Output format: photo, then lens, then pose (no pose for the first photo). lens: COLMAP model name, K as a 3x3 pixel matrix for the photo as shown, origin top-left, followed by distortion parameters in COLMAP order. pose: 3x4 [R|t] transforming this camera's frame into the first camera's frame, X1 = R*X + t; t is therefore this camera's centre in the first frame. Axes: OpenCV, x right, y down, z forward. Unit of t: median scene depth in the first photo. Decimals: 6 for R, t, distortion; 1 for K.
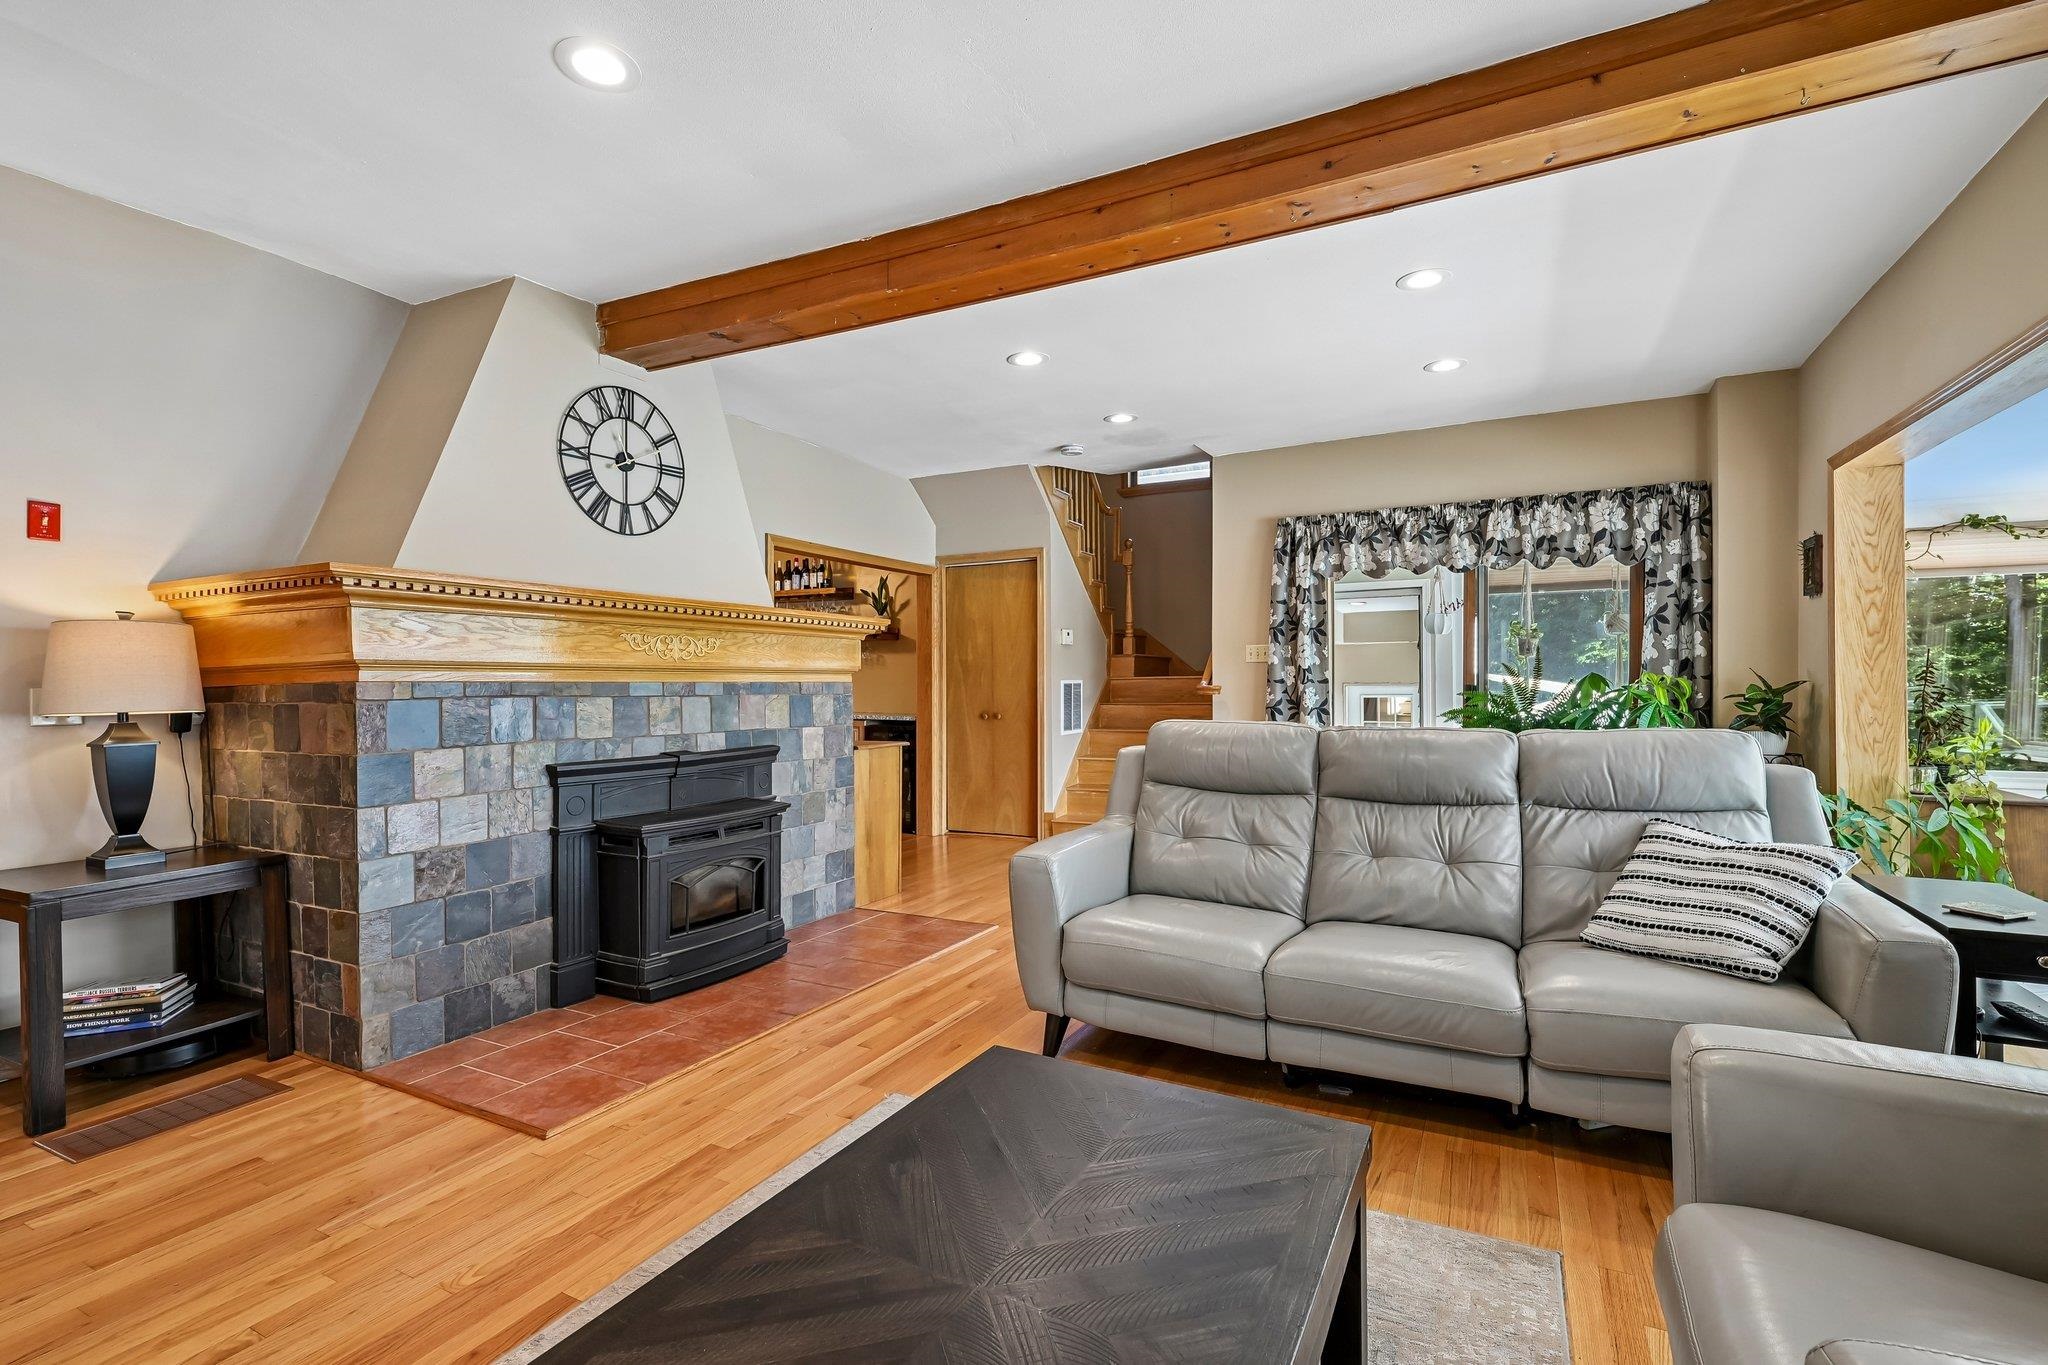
lens RADIAL K [[933.6, 0, 1024.0], [0, 933.6, 682.5], [0, 0, 1]] dist [-0.000004, 0.000050]
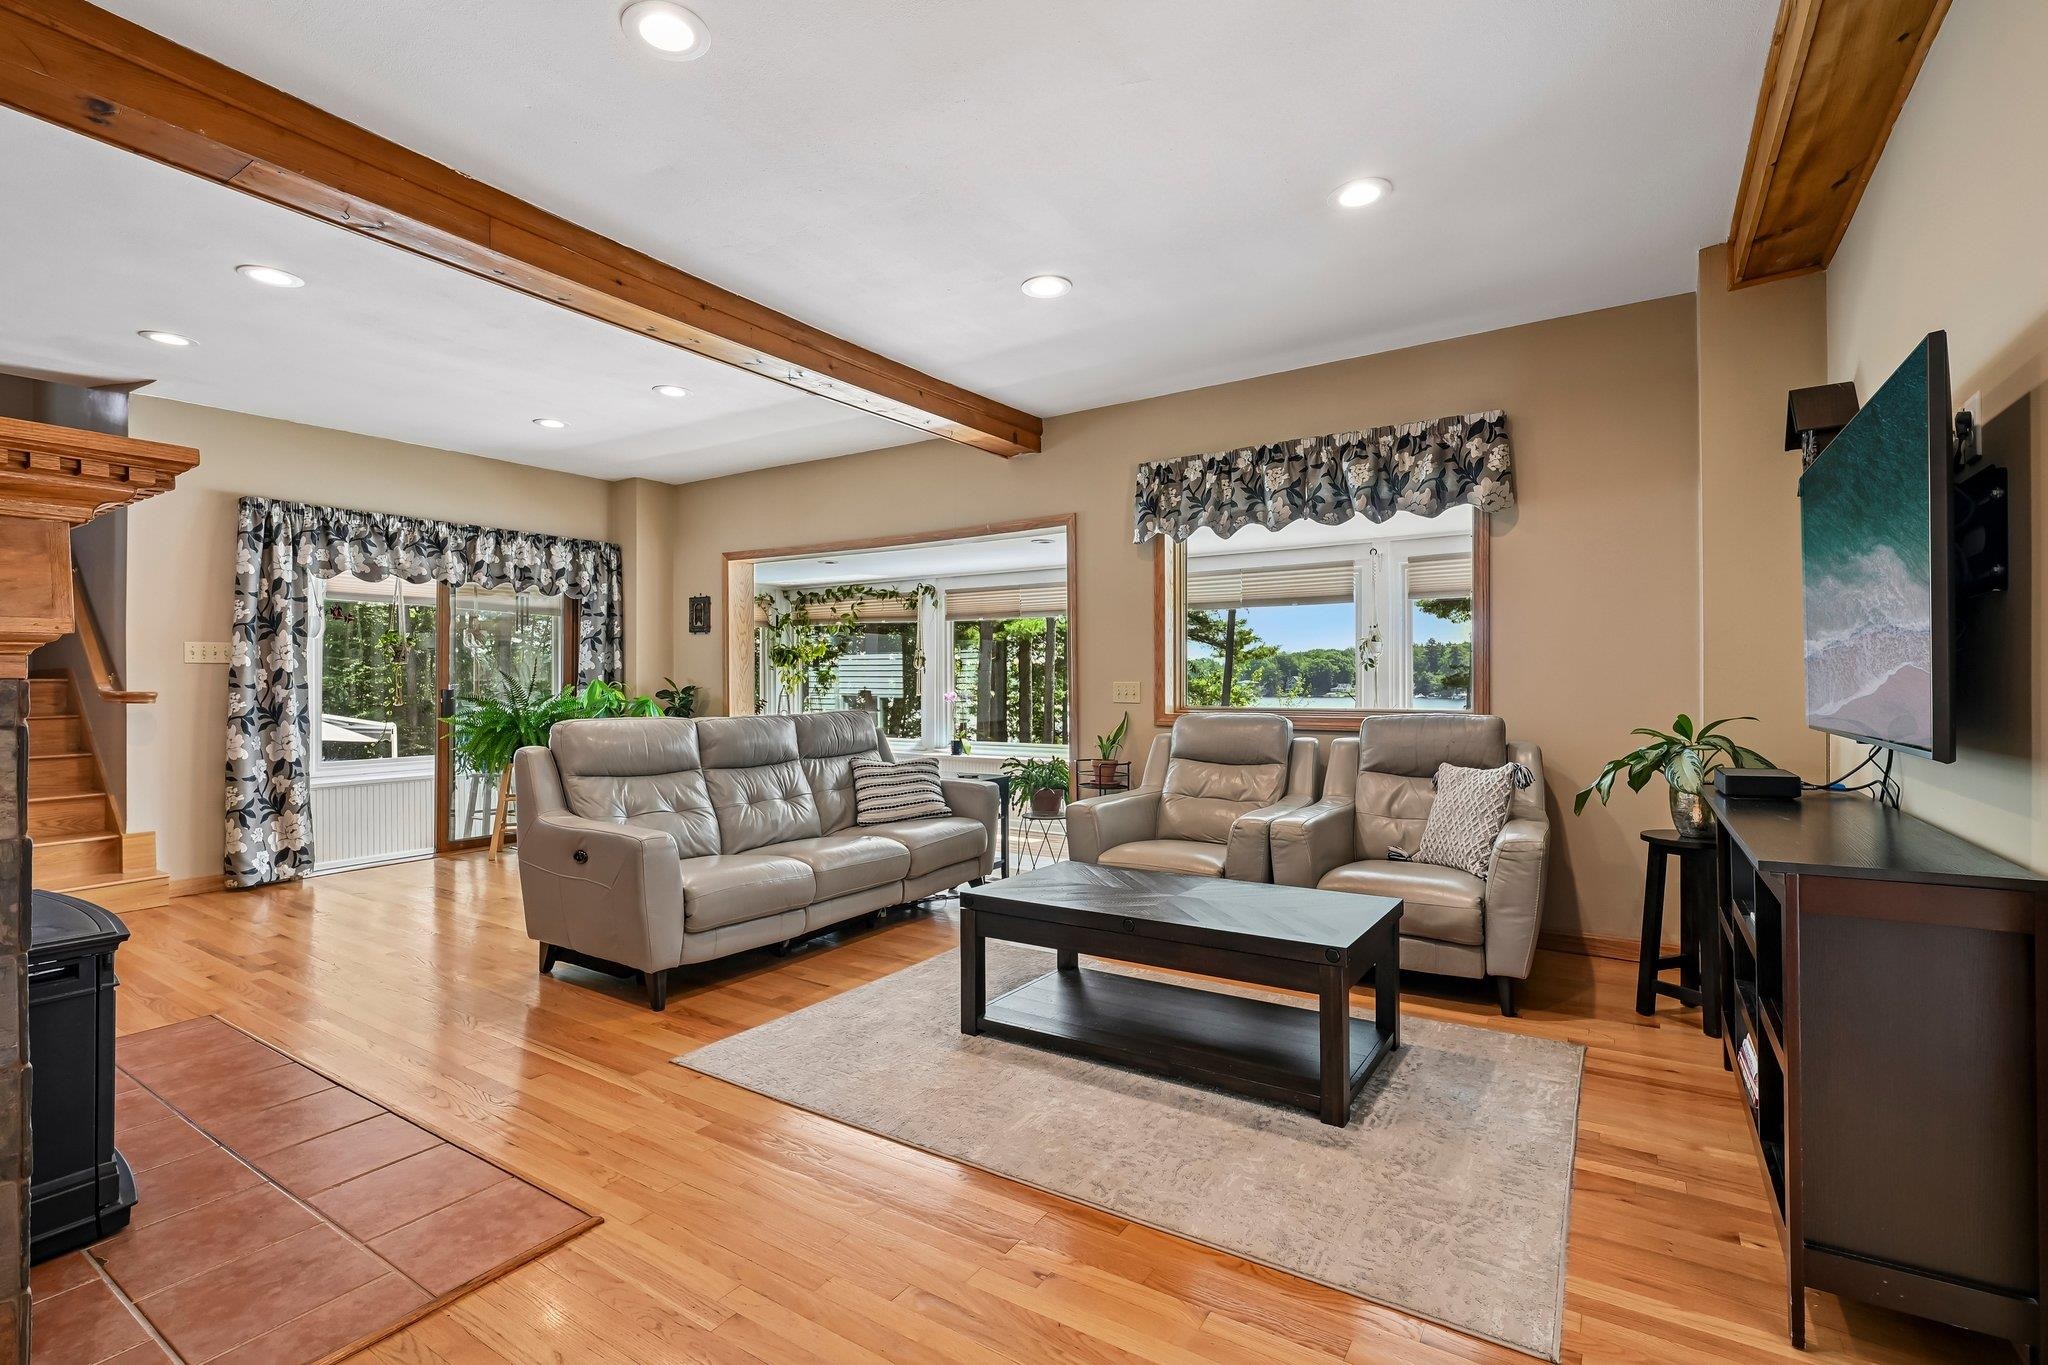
lens RADIAL K [[930.8, 0, 1024.0], [0, 930.8, 682.5], [0, 0, 1]] dist [0.002485, -0.000256]
pose [[0.101030, 0.004983, 0.994871, -0.681281], [0.002951, 0.999982, -0.005309, 0.002626], [-0.994879, 0.003472, 0.101013, 0.274790]]
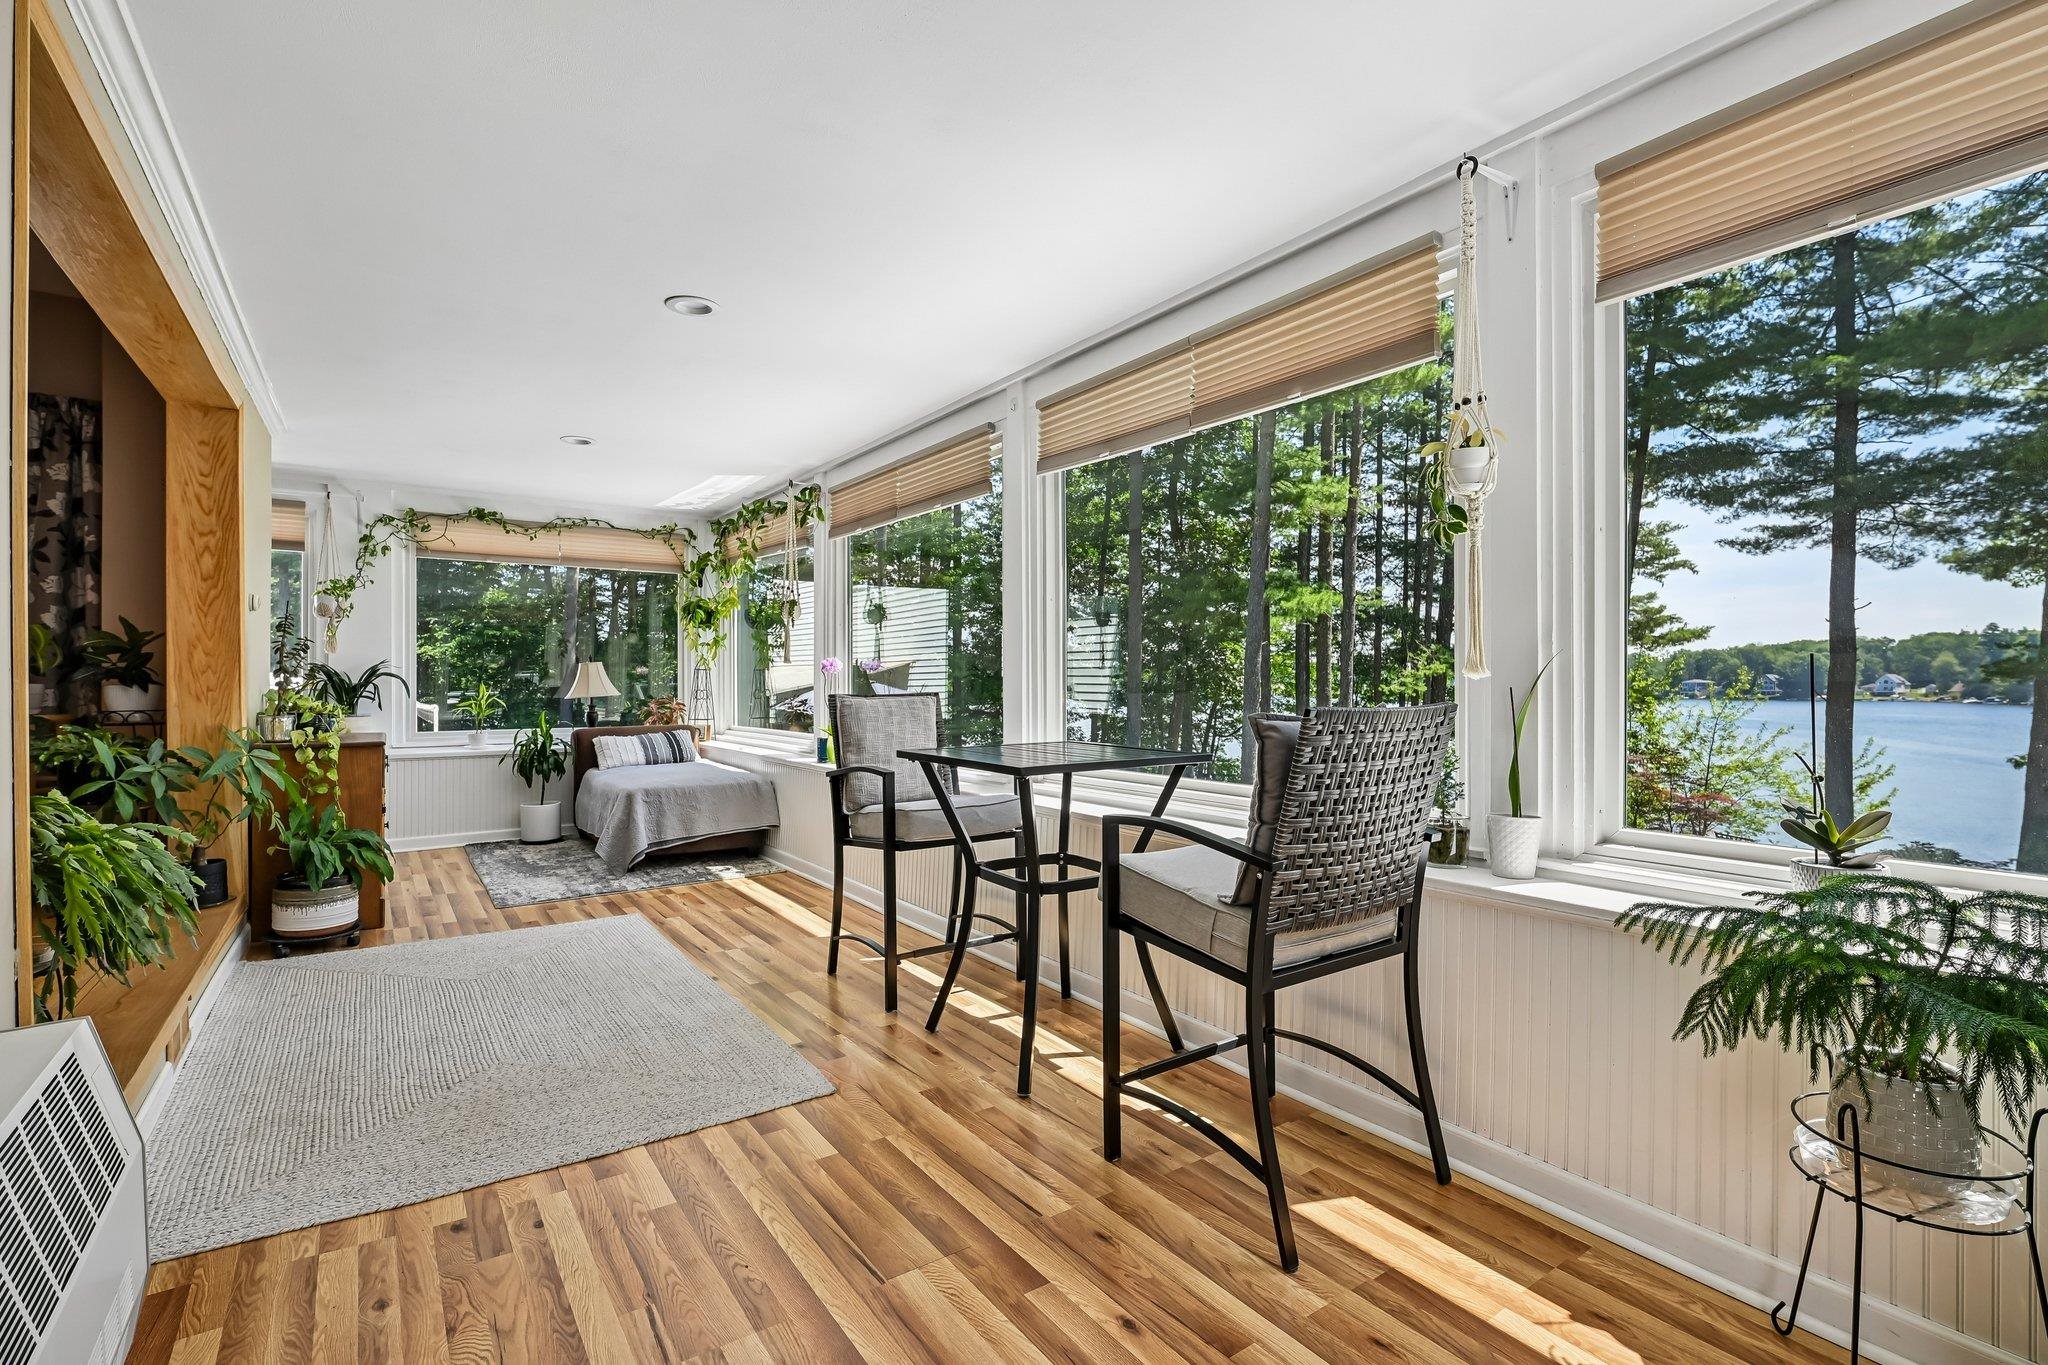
lens RADIAL K [[947.6, 0, 1024.0], [0, 947.6, 682.5], [0, 0, 1]] dist [-0.000785, -0.000492]
pose [[0.467667, 0.004857, 0.883891, 0.394320], [-0.001110, 0.999987, -0.004907, 0.053386], [-0.883904, 0.001314, 0.467667, -0.186432]]
